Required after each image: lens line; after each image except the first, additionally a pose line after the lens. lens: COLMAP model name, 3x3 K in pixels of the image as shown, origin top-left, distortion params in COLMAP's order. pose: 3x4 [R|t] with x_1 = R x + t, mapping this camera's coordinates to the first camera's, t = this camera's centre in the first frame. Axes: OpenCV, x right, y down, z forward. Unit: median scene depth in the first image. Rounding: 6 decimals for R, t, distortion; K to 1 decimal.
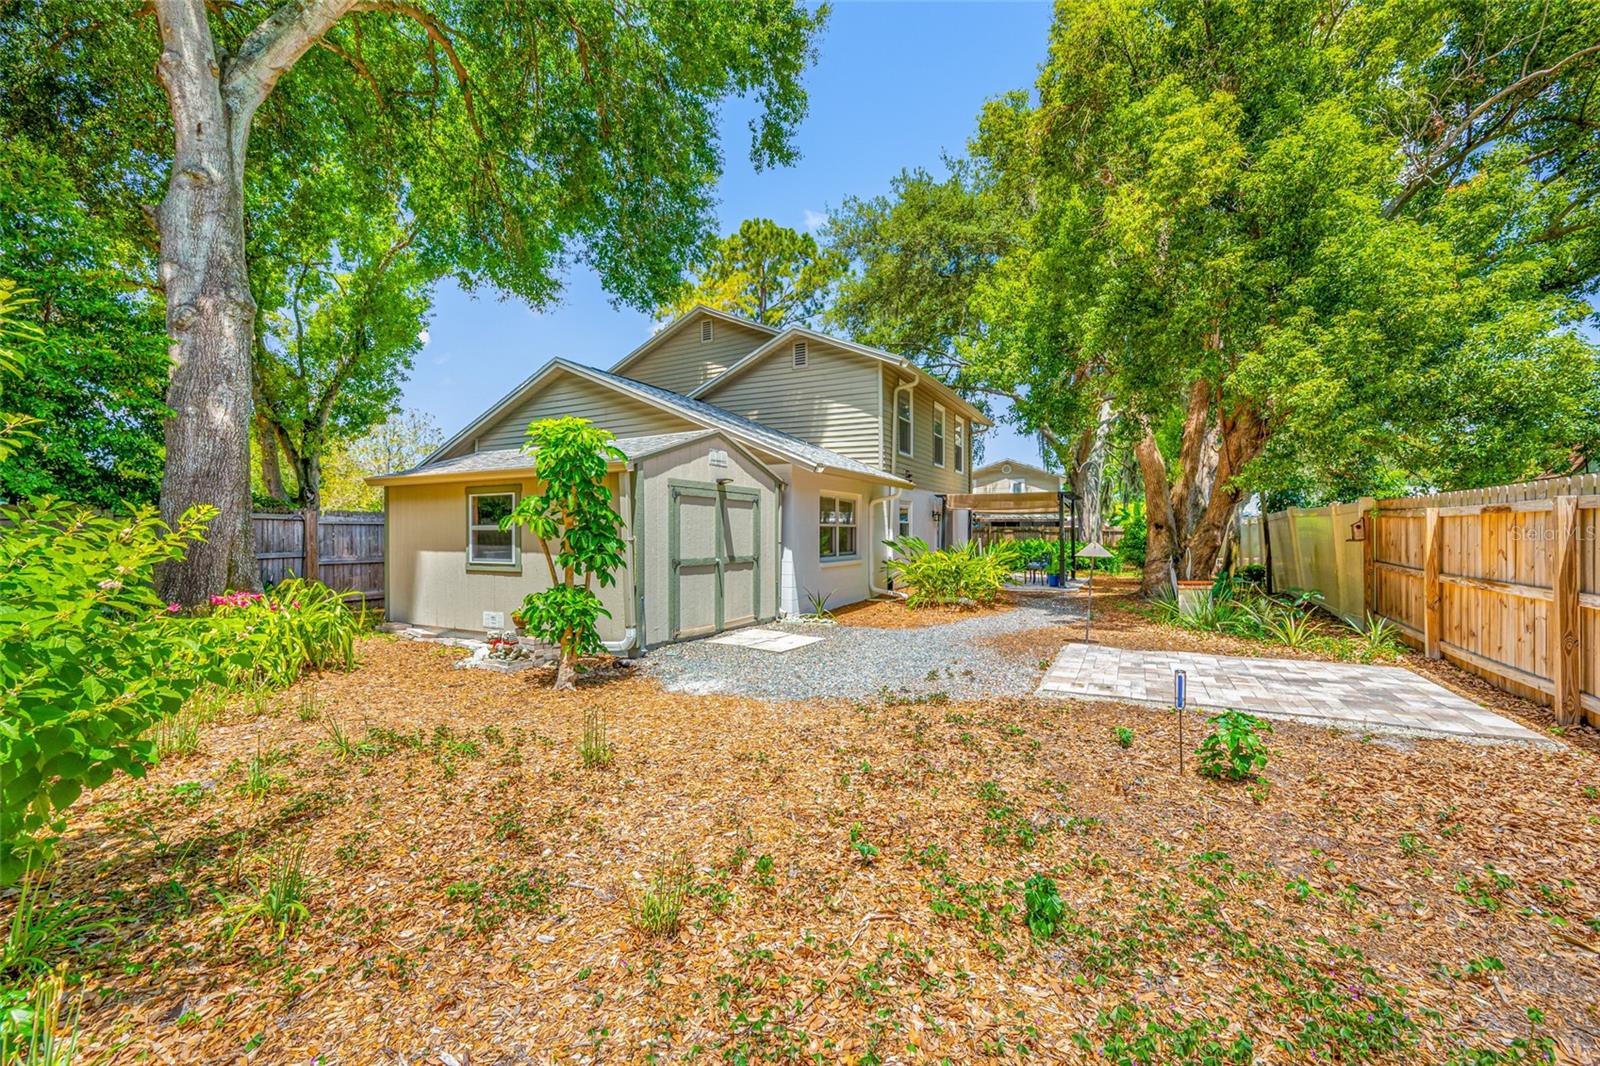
lens RADIAL K [[634.1, 0, 798.8], [0, 634.1, 531.7], [0, 0, 1]] dist [0.000547, -0.000136]
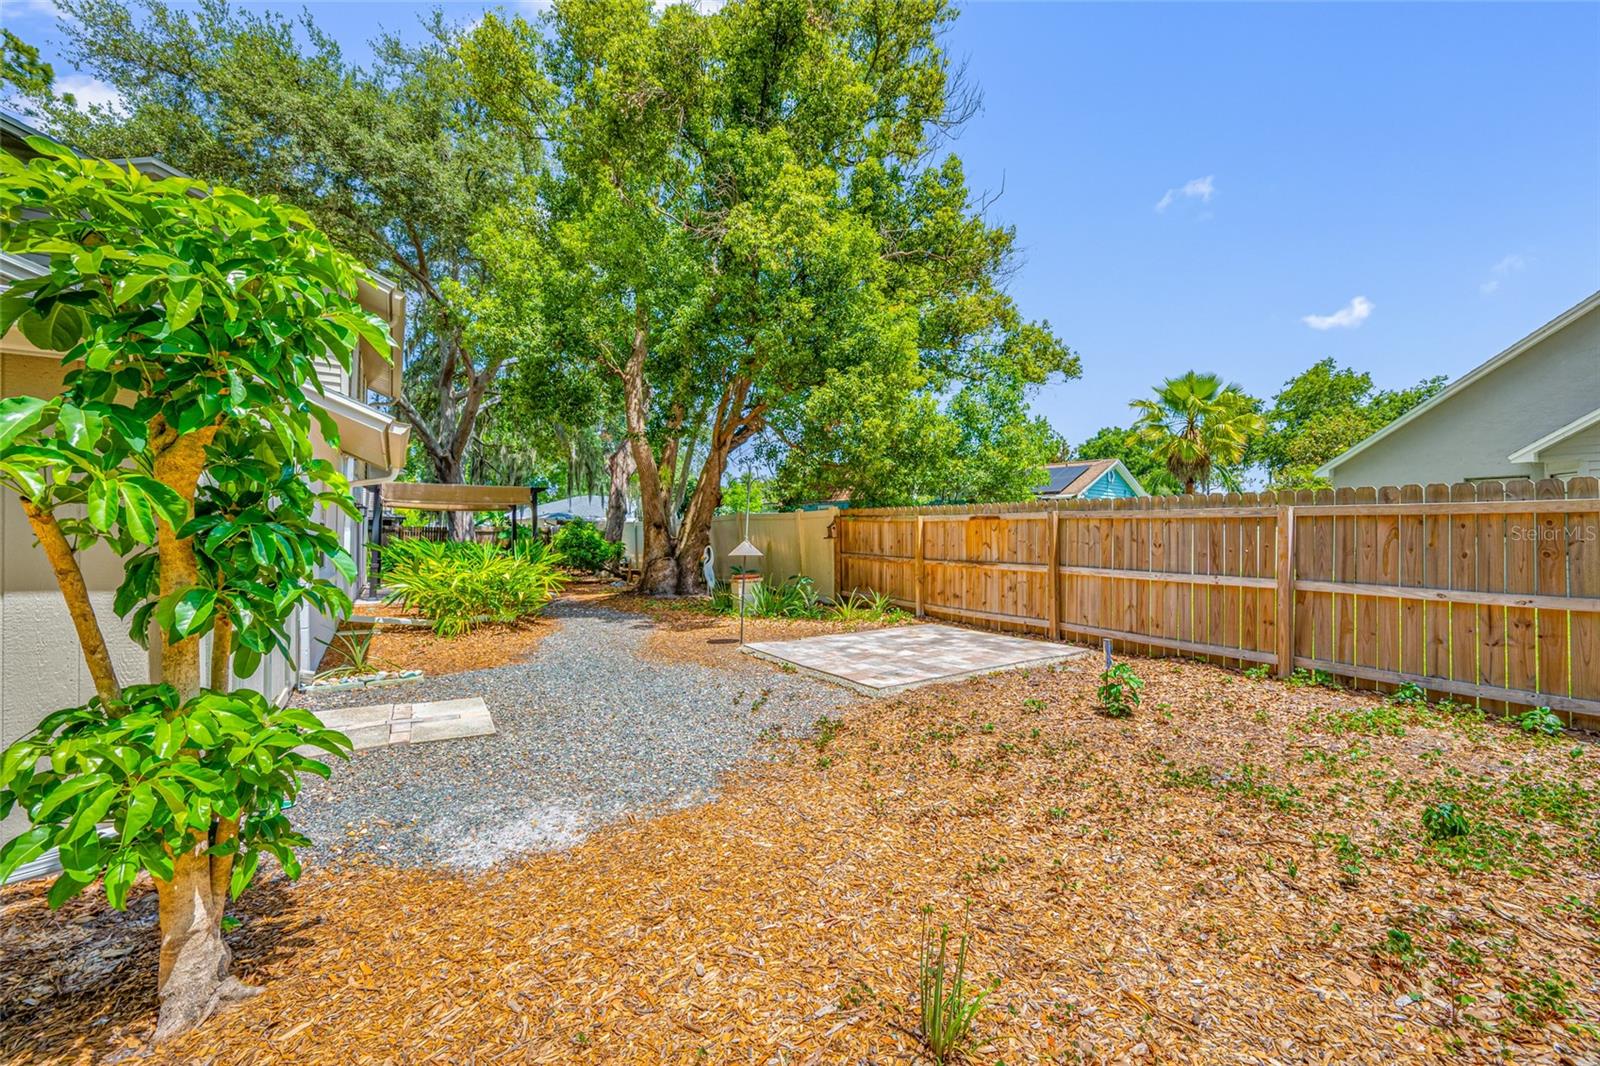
lens RADIAL K [[634.1, 0, 798.8], [0, 634.1, 531.7], [0, 0, 1]] dist [0.000547, -0.000136]
pose [[0.493356, 0.001462, 0.869826, -0.358800], [-0.000035, 0.999999, -0.001661, 0.002347], [-0.869828, 0.000789, 0.493355, 0.404056]]
